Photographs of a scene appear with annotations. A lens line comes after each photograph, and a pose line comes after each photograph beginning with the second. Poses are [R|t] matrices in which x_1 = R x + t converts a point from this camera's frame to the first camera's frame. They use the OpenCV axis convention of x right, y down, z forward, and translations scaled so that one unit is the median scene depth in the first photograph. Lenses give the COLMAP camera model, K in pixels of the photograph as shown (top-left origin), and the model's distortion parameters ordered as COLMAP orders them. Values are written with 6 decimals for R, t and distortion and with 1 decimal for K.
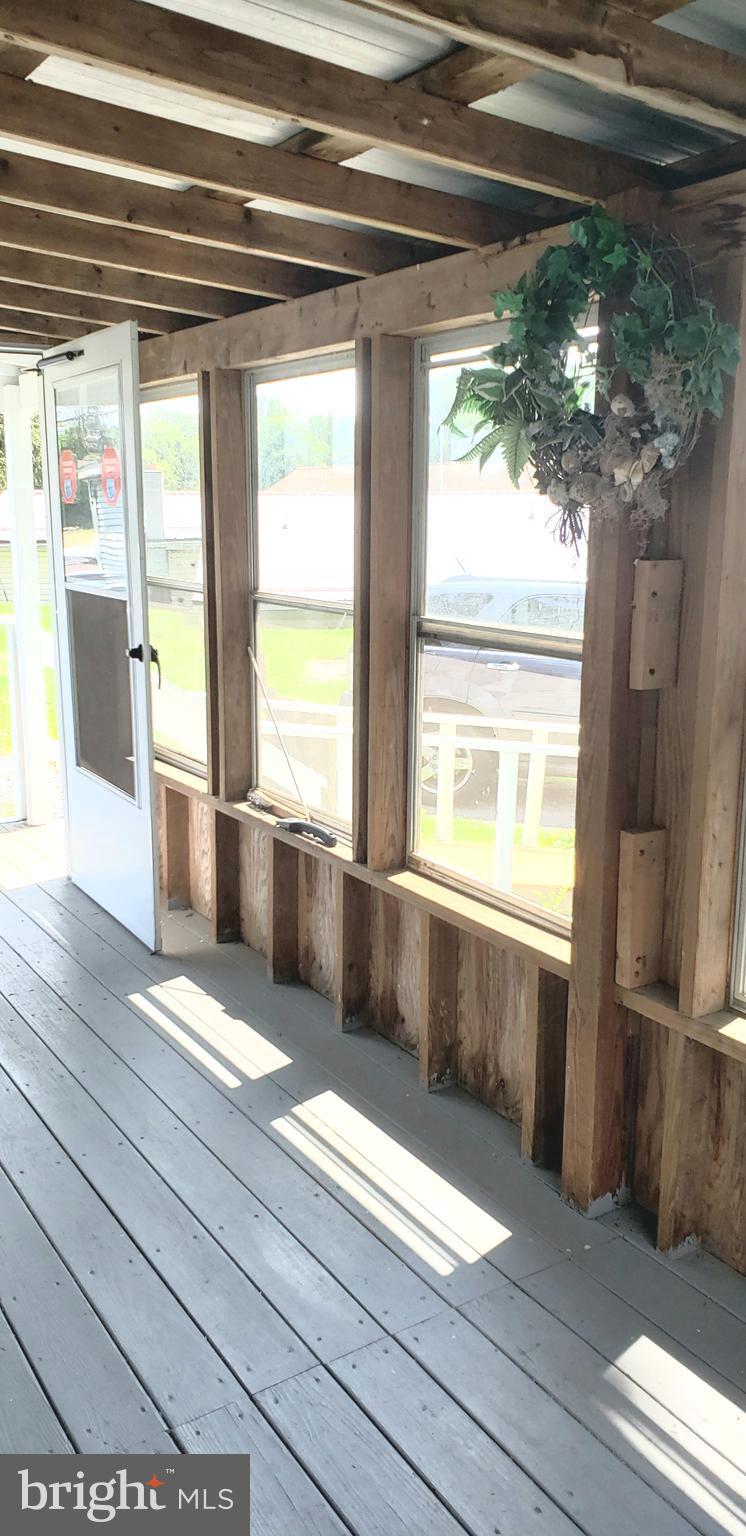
lens RADIAL K [[1129.6, 0, 373.0], [0, 1129.6, 768.0], [0, 0, 1]] dist [0.004143, 0.000198]
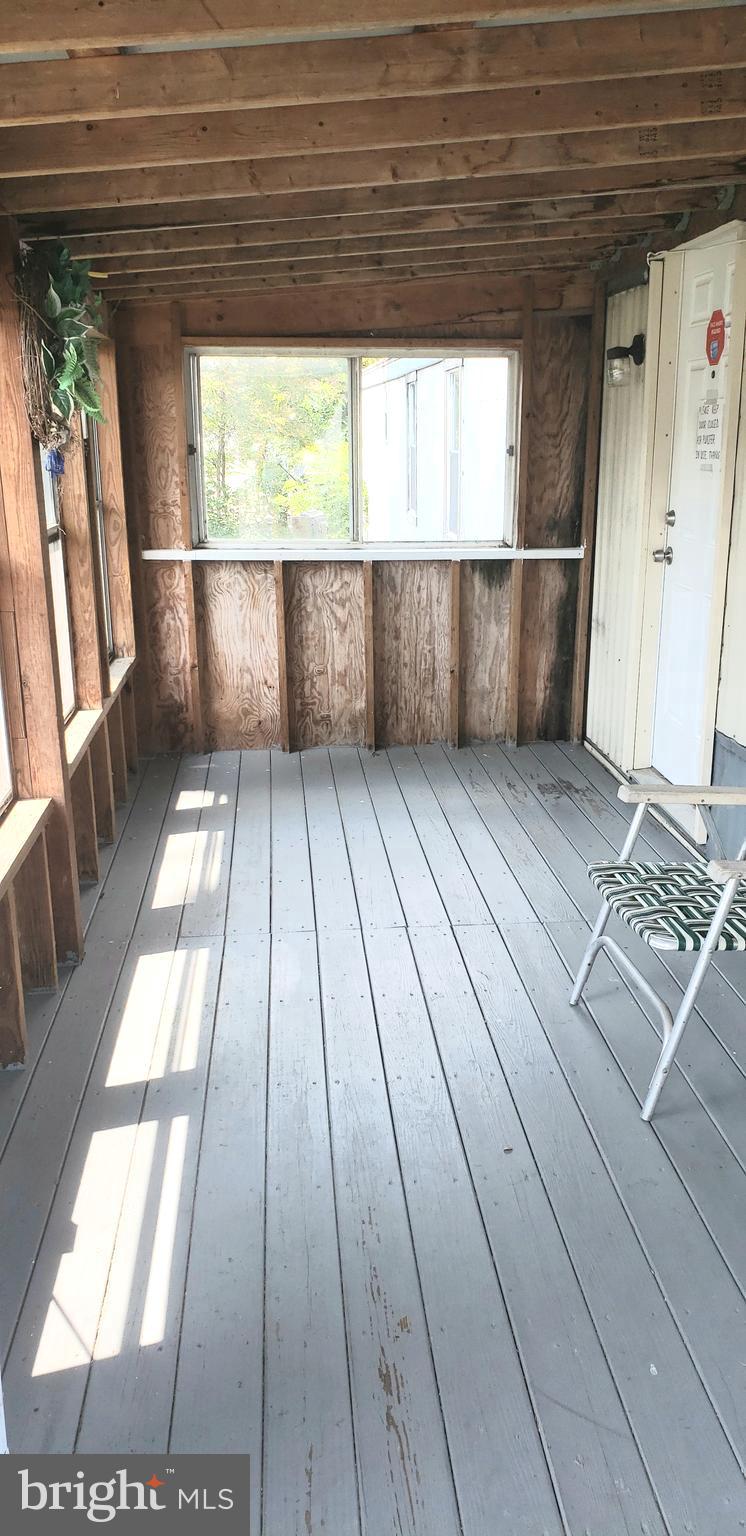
lens RADIAL K [[1129.6, 0, 373.0], [0, 1129.6, 768.0], [0, 0, 1]] dist [0.004143, 0.000198]
pose [[-0.872363, -0.139632, 0.468493, -0.662110], [0.104880, 0.882568, 0.458338, -0.374704], [-0.477476, 0.448972, -0.755275, 1.540725]]
